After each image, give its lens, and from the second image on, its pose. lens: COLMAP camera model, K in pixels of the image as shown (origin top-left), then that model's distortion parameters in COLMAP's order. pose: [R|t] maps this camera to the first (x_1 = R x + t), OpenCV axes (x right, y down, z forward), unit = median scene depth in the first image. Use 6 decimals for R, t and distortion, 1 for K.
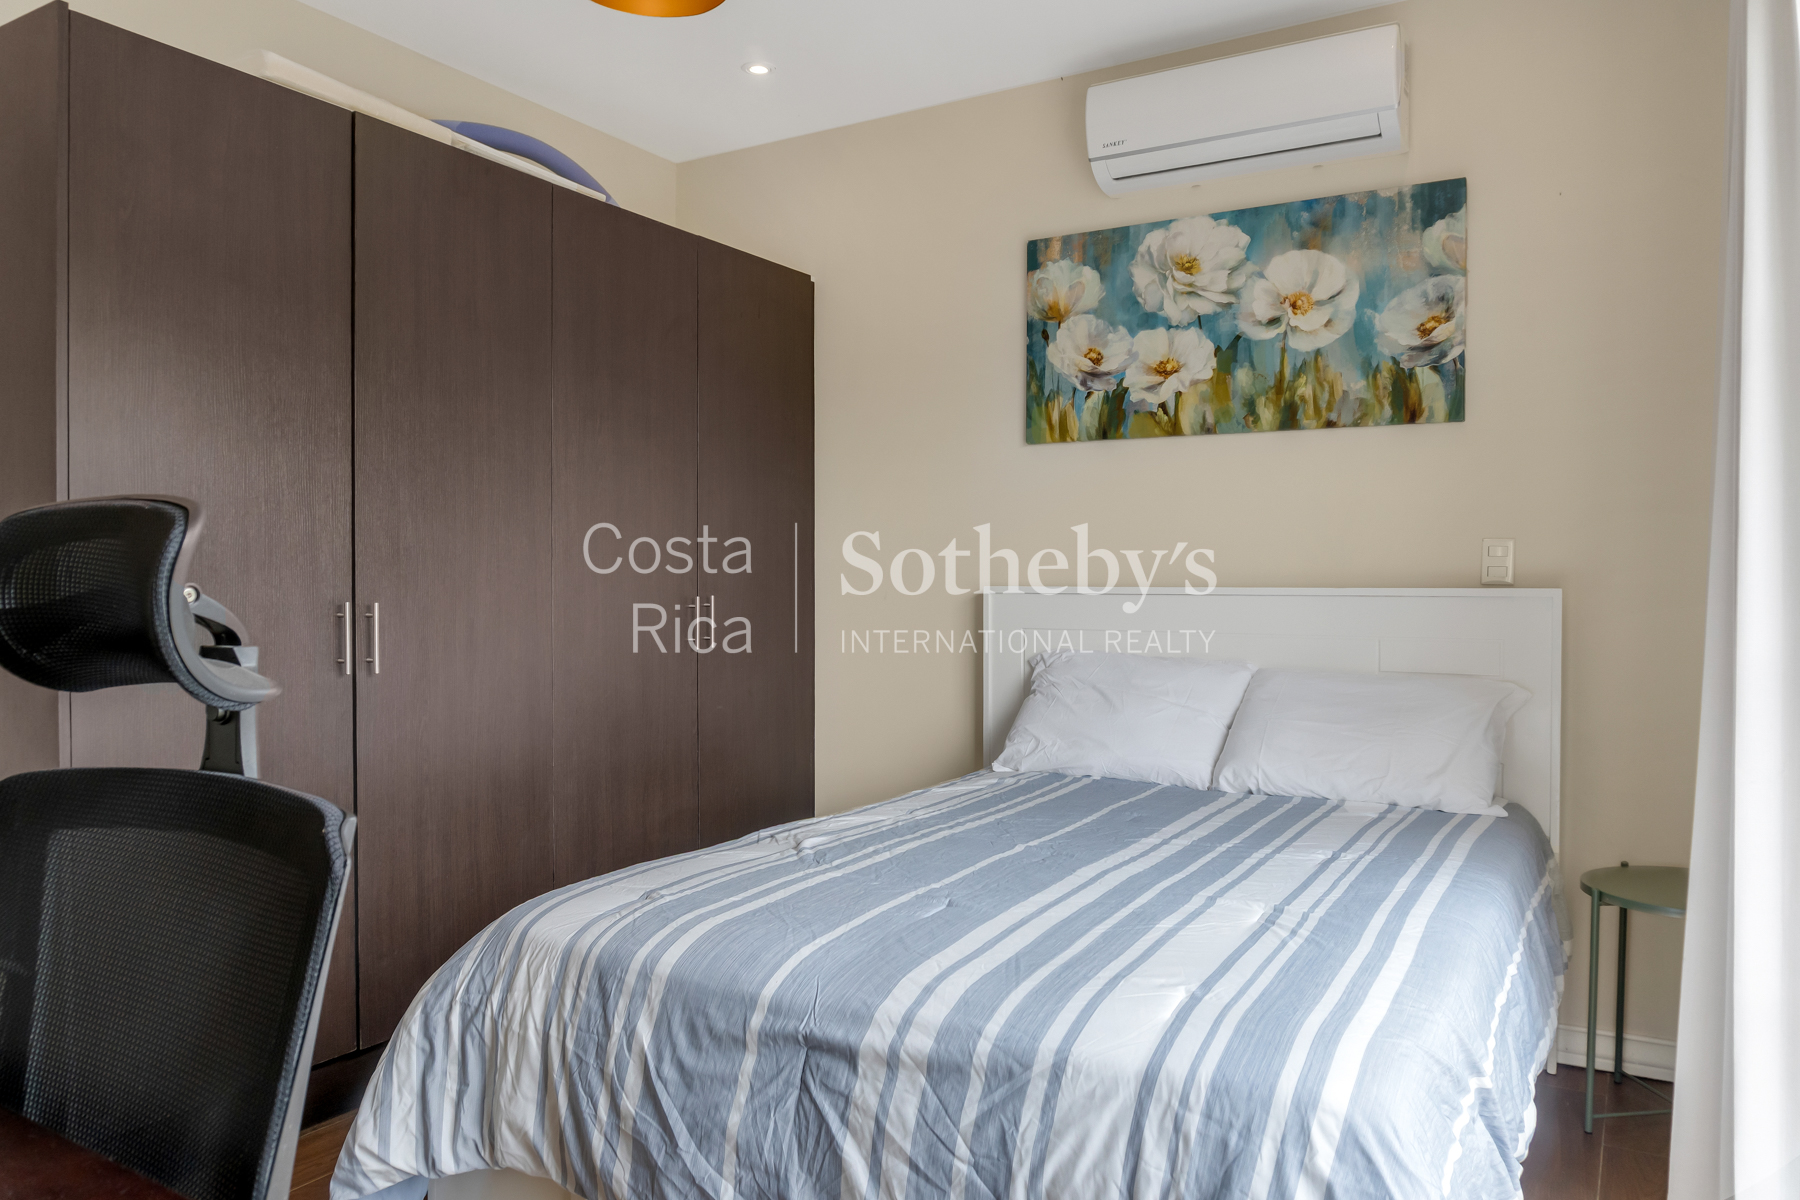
lens RADIAL K [[1226.8, 0, 900.3], [0, 1226.8, 594.0], [0, 0, 1]] dist [-0.018835, -0.008657]
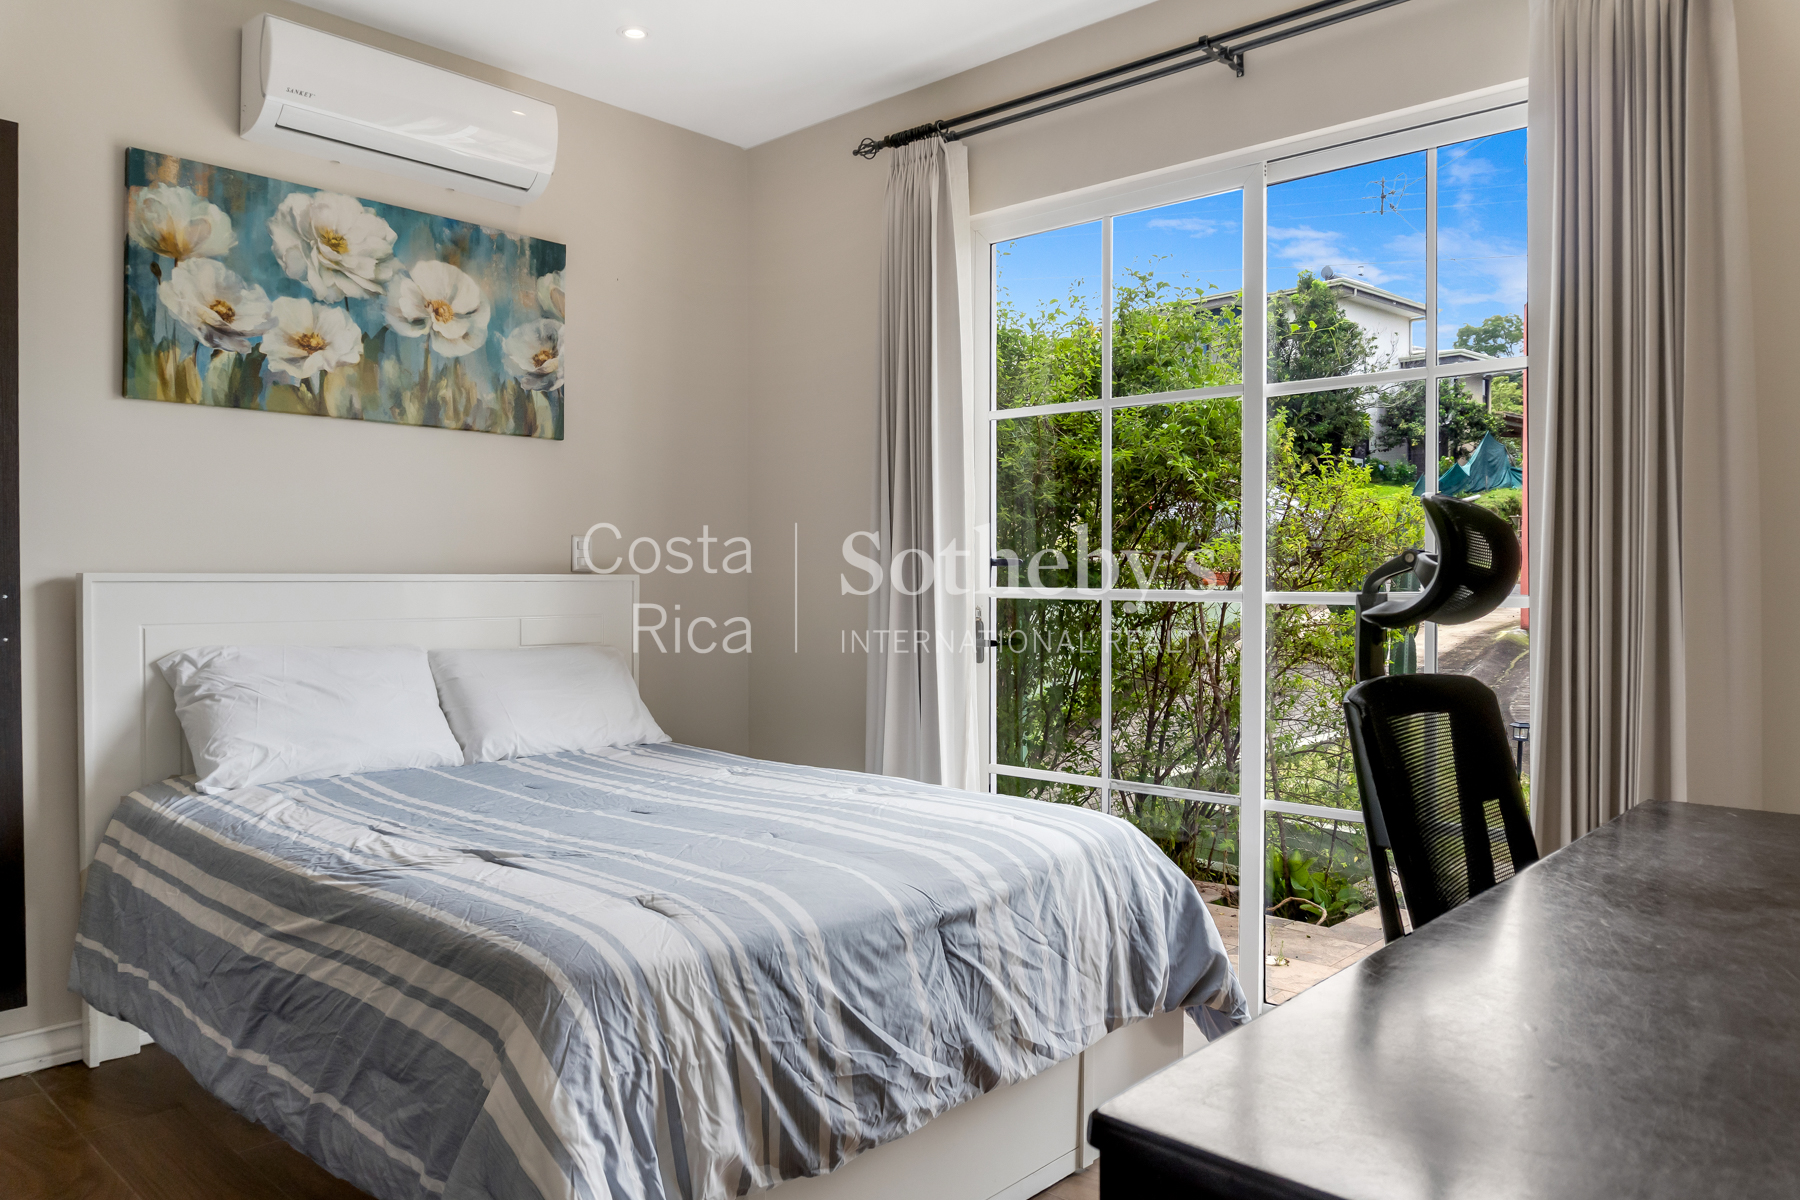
lens RADIAL K [[1226.8, 0, 900.7], [0, 1226.8, 598.9], [0, 0, 1]] dist [-0.018835, -0.008657]
pose [[0.211454, -0.016427, 0.977250, -0.636809], [0.012896, 0.999819, 0.014016, 0.006408], [-0.977303, 0.009639, 0.211628, 0.371394]]
